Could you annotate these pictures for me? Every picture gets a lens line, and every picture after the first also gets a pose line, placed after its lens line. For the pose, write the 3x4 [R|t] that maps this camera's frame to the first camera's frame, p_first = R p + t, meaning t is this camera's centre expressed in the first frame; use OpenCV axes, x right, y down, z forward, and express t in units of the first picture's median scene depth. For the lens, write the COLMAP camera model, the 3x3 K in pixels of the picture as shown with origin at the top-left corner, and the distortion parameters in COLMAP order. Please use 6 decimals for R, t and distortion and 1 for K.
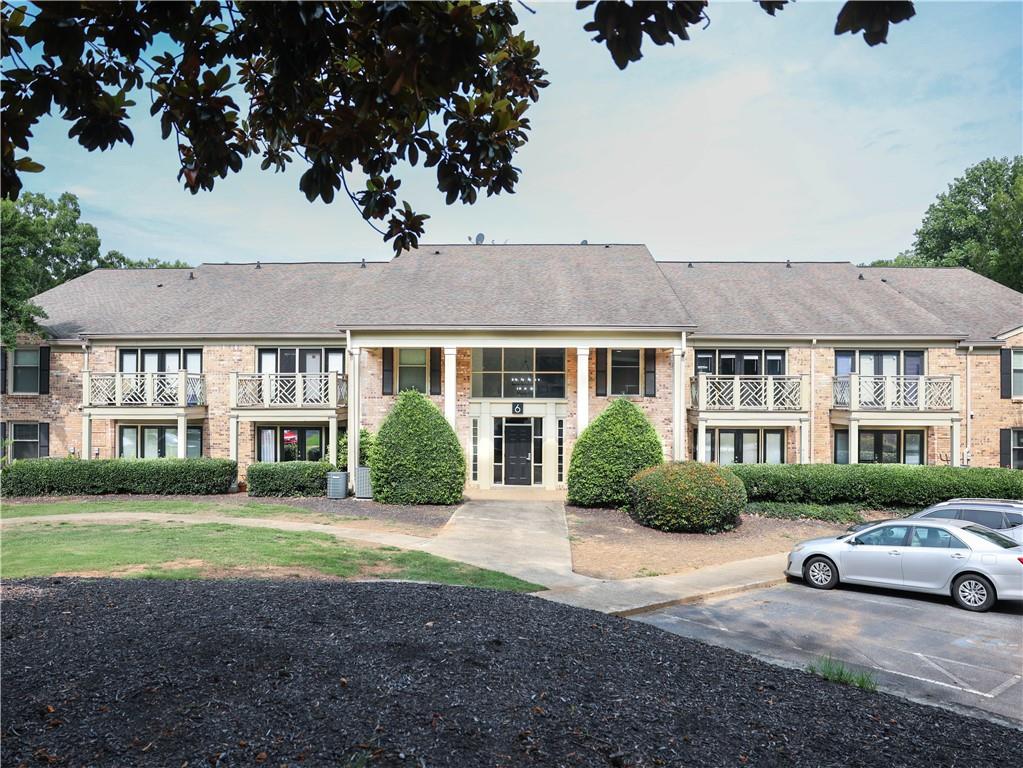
lens RADIAL K [[786.6, 0, 511.5], [0, 786.6, 384.0], [0, 0, 1]] dist [-0.112496, 0.001738]
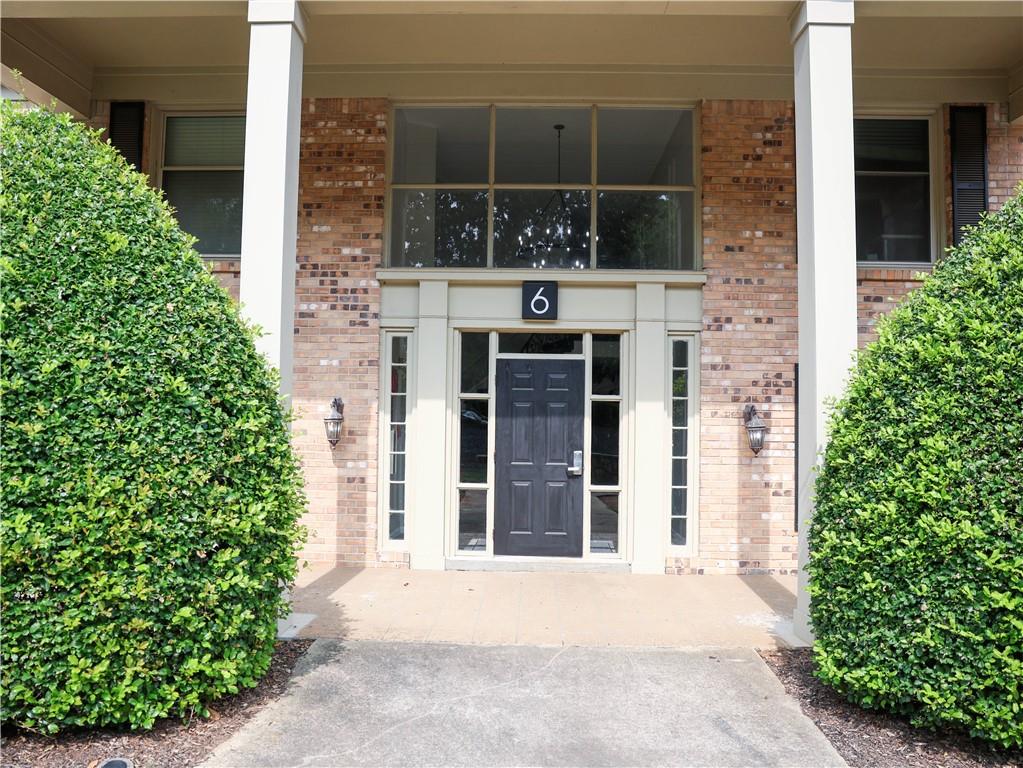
lens RADIAL K [[786.6, 0, 511.5], [0, 786.6, 384.0], [0, 0, 1]] dist [-0.112496, 0.001738]
pose [[0.999448, 0.010344, 0.031560, -0.012230], [-0.009223, 0.999329, -0.035460, 0.073485], [-0.031906, 0.035149, 0.998873, 0.697844]]
